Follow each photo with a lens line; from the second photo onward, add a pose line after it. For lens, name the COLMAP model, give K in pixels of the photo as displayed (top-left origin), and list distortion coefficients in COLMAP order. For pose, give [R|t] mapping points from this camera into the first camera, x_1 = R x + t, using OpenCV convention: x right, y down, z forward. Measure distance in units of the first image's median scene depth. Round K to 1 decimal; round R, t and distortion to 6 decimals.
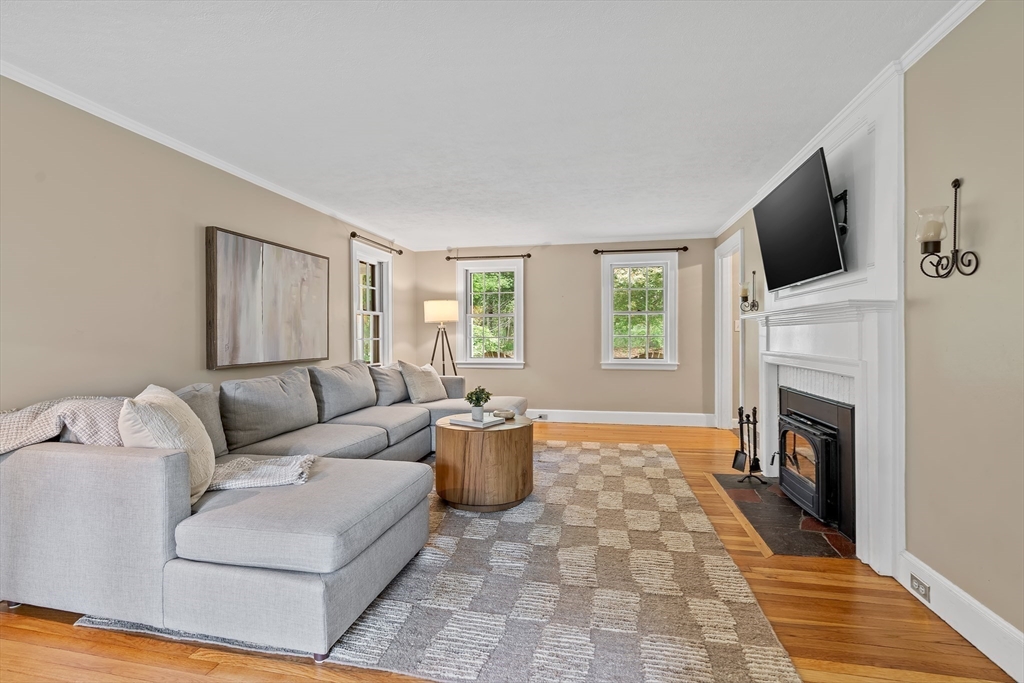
lens RADIAL K [[462.9, 0, 516.2], [0, 462.9, 336.9], [0, 0, 1]] dist [-0.012942, 0.002412]
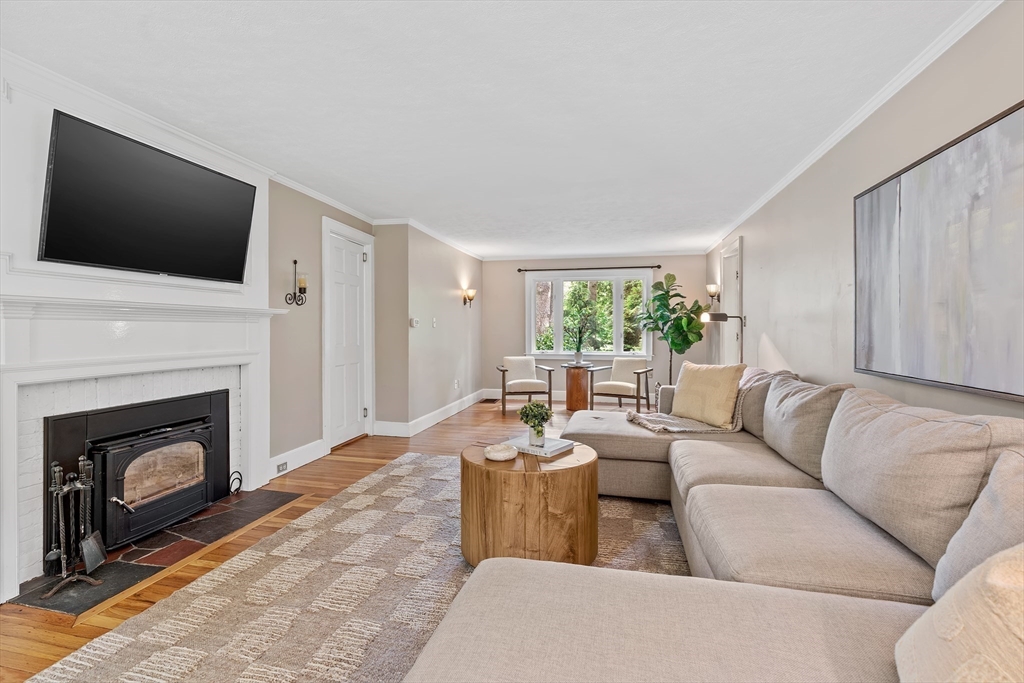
lens RADIAL K [[462.9, 0, 503.6], [0, 462.9, 333.8], [0, 0, 1]] dist [-0.012942, 0.002412]
pose [[-0.999071, 0.005096, 0.042782, -0.060028], [0.005623, 0.999910, 0.012202, -0.009629], [-0.042715, 0.012431, -0.999010, 1.621101]]
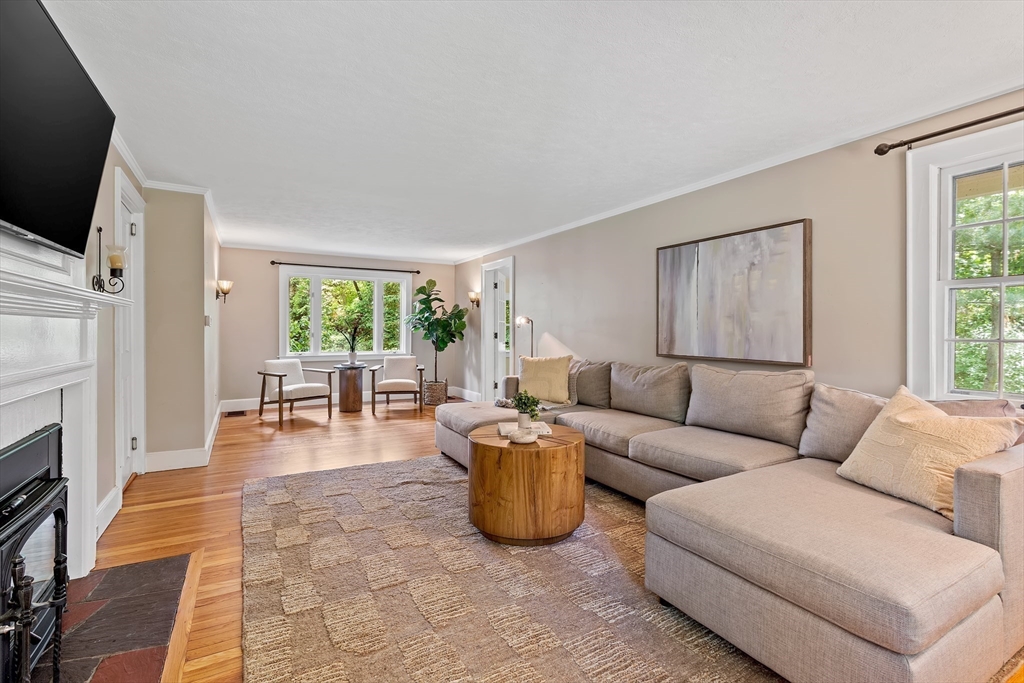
lens RADIAL K [[462.9, 0, 501.7], [0, 462.9, 333.9], [0, 0, 1]] dist [-0.012942, 0.002412]
pose [[-0.767969, 0.009055, -0.640423, 0.471827], [-0.000319, 0.999895, 0.014521, -0.012027], [0.640487, 0.011356, -0.767885, 1.526980]]
